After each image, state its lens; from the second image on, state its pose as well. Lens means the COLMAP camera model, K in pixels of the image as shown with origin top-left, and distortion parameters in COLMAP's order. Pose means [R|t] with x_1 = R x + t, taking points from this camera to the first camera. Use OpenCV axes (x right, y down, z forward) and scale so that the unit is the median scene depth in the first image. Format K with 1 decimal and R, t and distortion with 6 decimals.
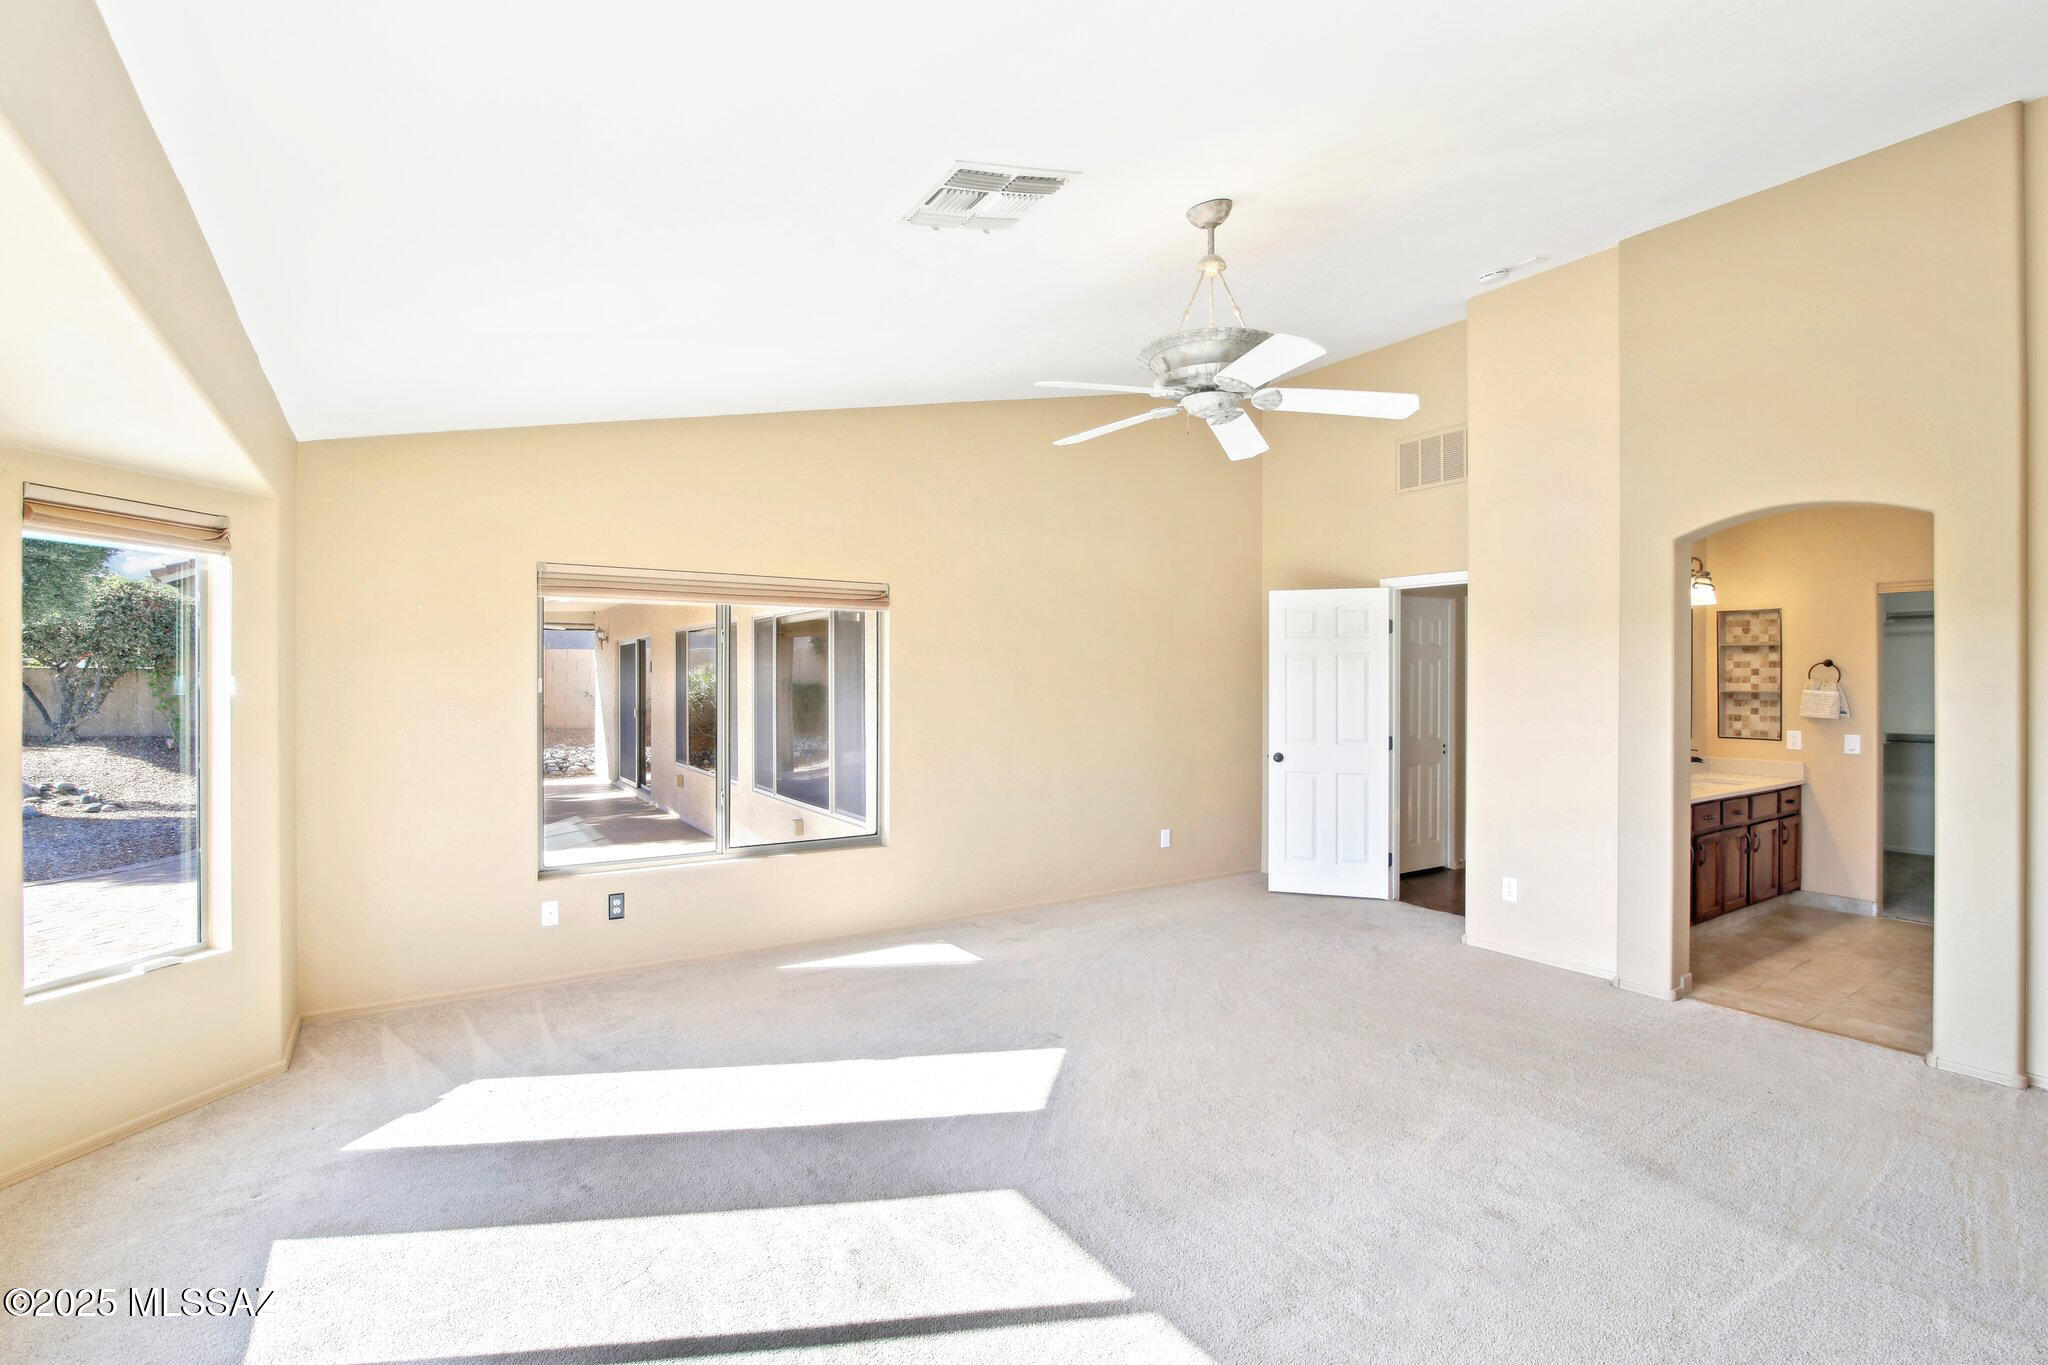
lens RADIAL K [[949.0, 0, 1023.8], [0, 949.0, 685.1], [0, 0, 1]] dist [-0.011456, 0.000308]
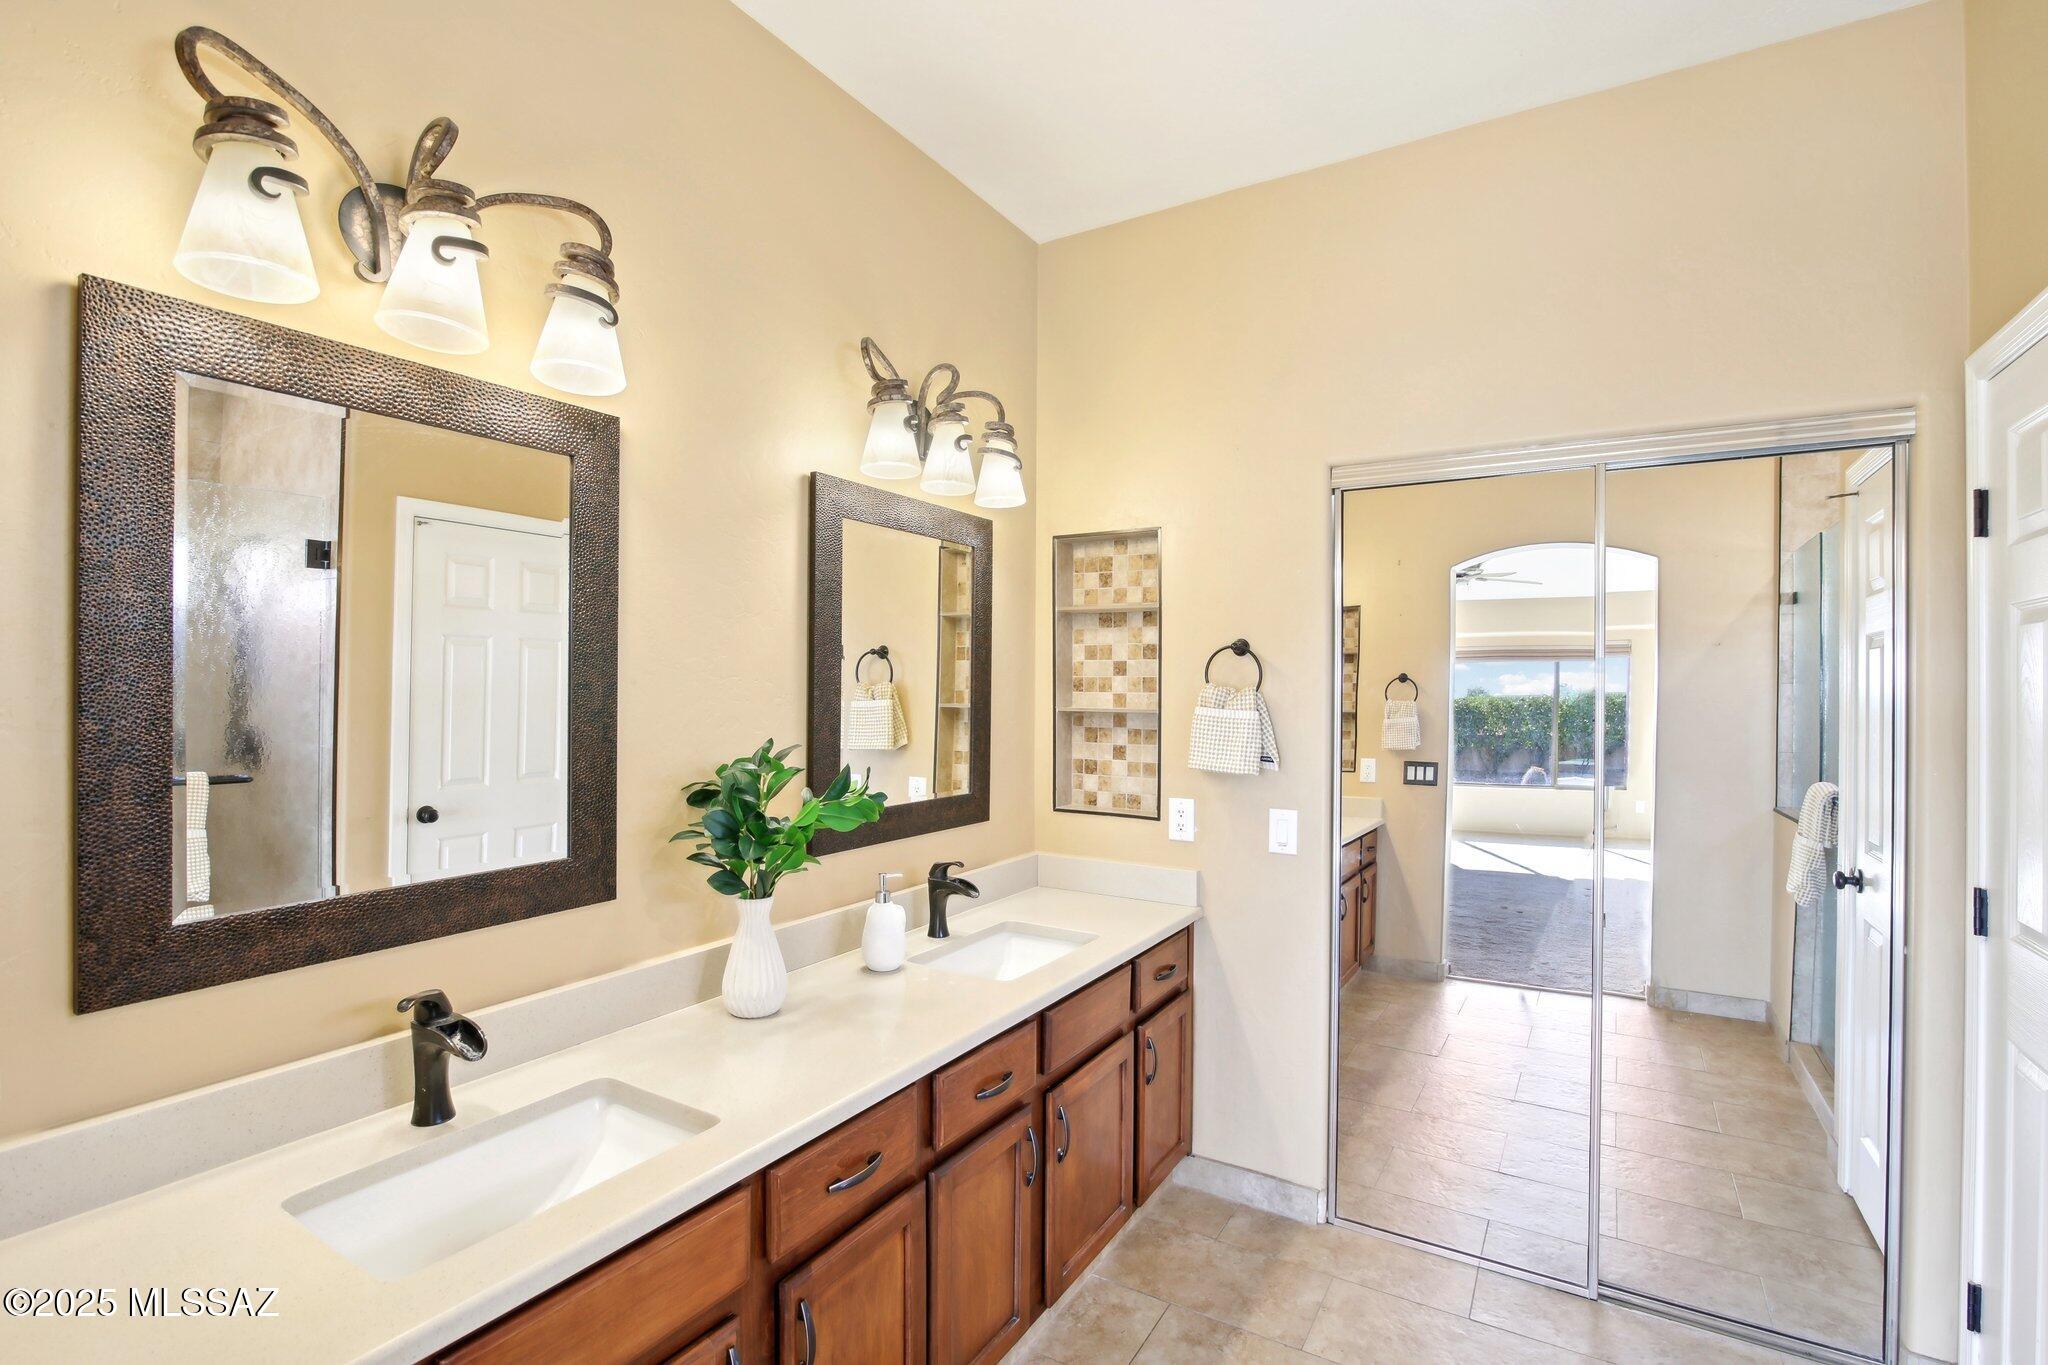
lens RADIAL K [[949.0, 0, 1030.5], [0, 949.0, 687.3], [0, 0, 1]] dist [-0.011456, 0.000308]
pose [[0.908570, 0.008787, 0.417639, 0.544301], [-0.005843, 0.999948, -0.008327, -0.000365], [-0.417691, 0.005125, 0.908575, 0.598048]]
